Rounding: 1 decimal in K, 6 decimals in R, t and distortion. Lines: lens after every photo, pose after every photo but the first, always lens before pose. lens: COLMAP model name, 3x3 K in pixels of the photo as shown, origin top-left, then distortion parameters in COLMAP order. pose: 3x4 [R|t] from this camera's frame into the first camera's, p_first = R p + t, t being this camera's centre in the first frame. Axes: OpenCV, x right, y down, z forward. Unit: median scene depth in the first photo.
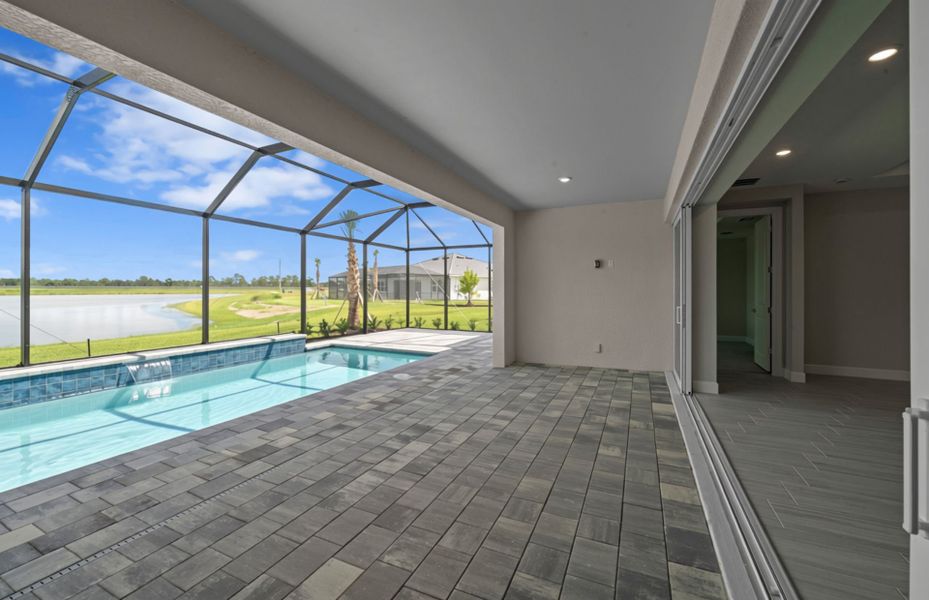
lens RADIAL K [[362.5, 0, 470.8], [0, 362.5, 290.5], [0, 0, 1]] dist [-0.003230, 0.000392]
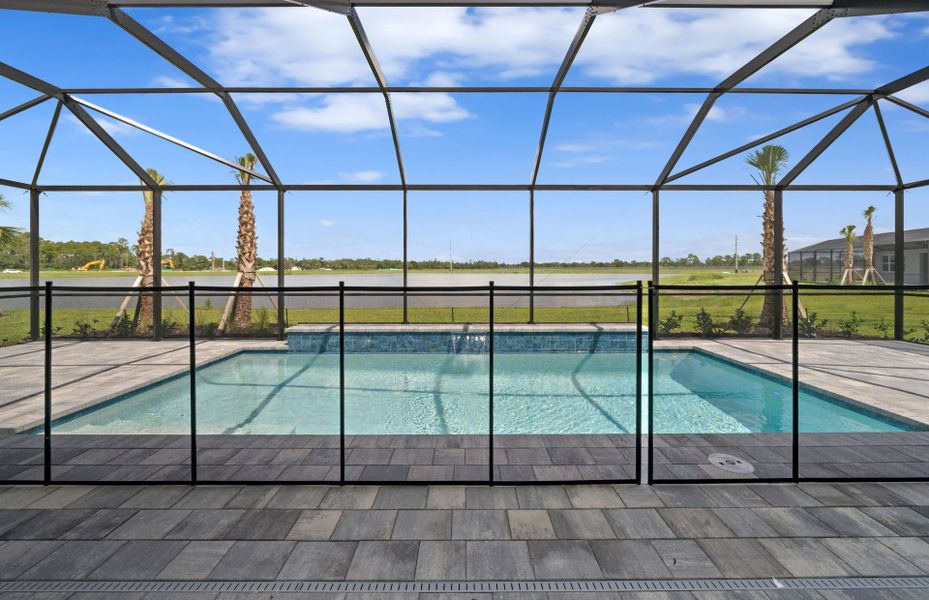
lens RADIAL K [[359.4, 0, 465.8], [0, 359.4, 269.7], [0, 0, 1]] dist [-0.006208, 0.000353]
pose [[0.425899, -0.001717, -0.904769, 0.073852], [-0.000088, 0.999998, -0.001939, 0.014928], [0.904771, 0.000906, 0.425898, 0.758918]]
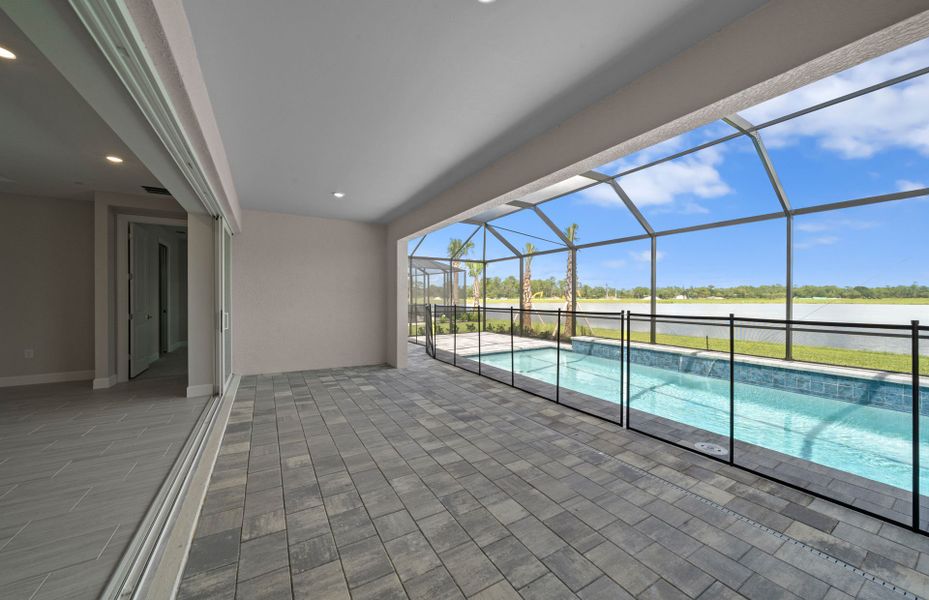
lens RADIAL K [[331.1, 0, 467.0], [0, 331.1, 302.7], [0, 0, 1]] dist [-0.007850, 0.000168]
pose [[-0.551982, 0.009629, -0.833800, 0.626573], [-0.005070, 0.999876, 0.014903, -0.001361], [0.833841, 0.012454, -0.551865, 1.340441]]
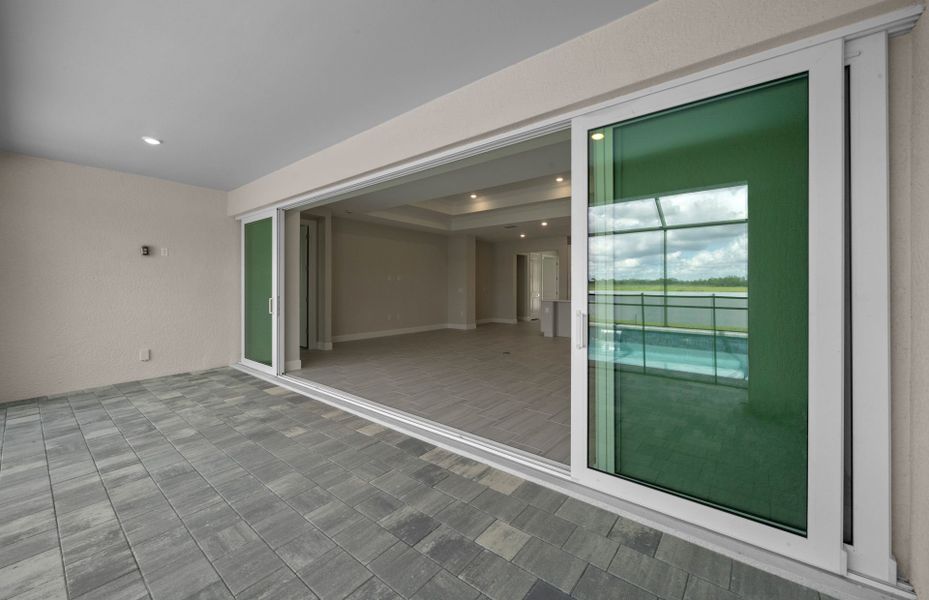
lens RADIAL K [[362.5, 0, 462.2], [0, 362.5, 282.1], [0, 0, 1]] dist [-0.003230, 0.000392]
pose [[0.250707, 0.011707, 0.967992, -0.378939], [-0.000071, 0.999927, -0.012075, 0.010592], [-0.968063, 0.002958, 0.250690, 0.181807]]
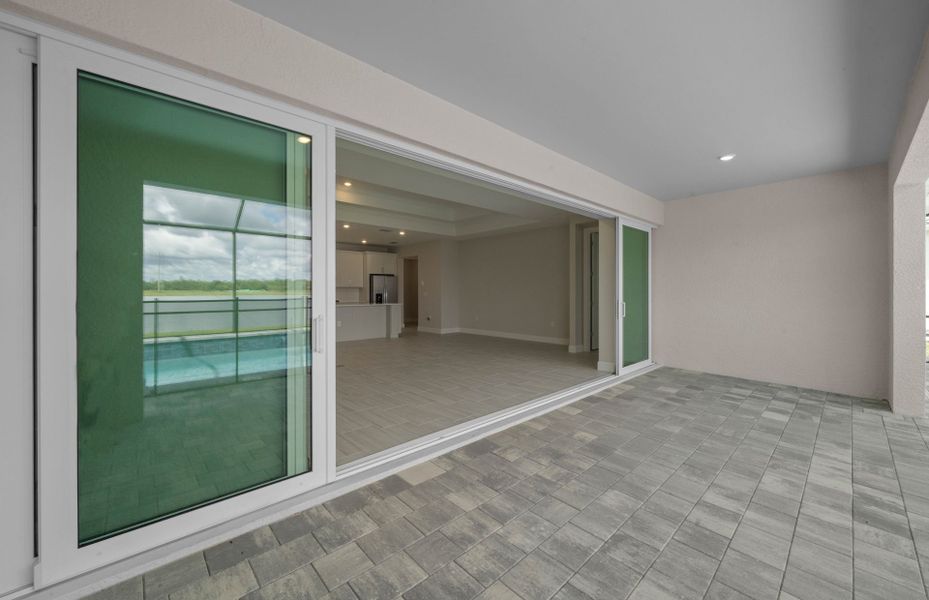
lens RADIAL K [[362.5, 0, 463.6], [0, 362.5, 299.0], [0, 0, 1]] dist [-0.003230, 0.000392]
pose [[-0.925522, -0.008651, 0.378595, 0.224683], [0.000476, 0.999712, 0.024006, 0.006697], [-0.378694, 0.022399, -0.925251, 1.520723]]
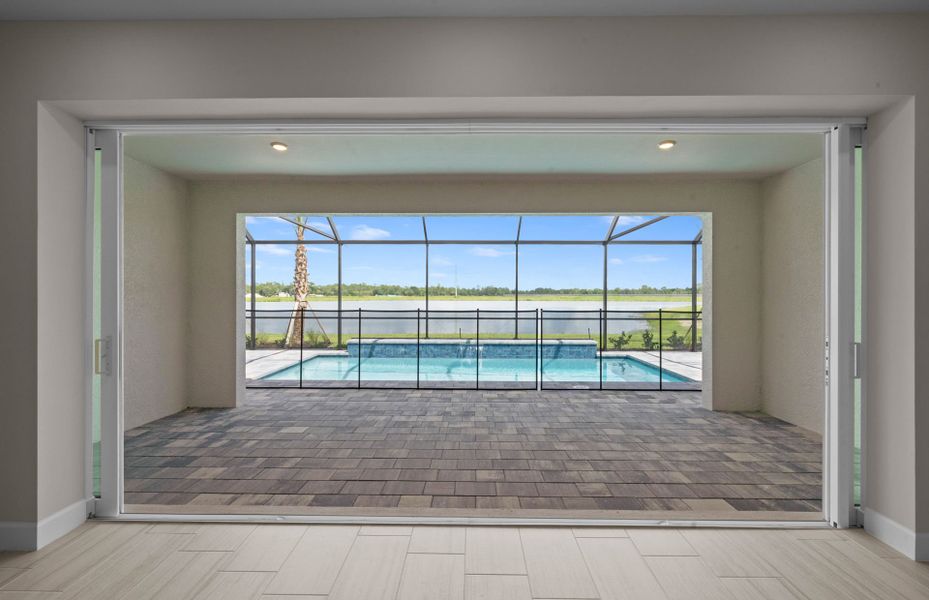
lens RADIAL K [[405.3, 0, 470.1], [0, 405.3, 293.1], [0, 0, 1]] dist [-0.001959, -0.000363]
pose [[0.420337, -0.007623, -0.907336, 0.943081], [-0.003929, 0.999940, -0.010221, -0.010507], [0.907359, 0.007861, 0.420282, 0.369250]]
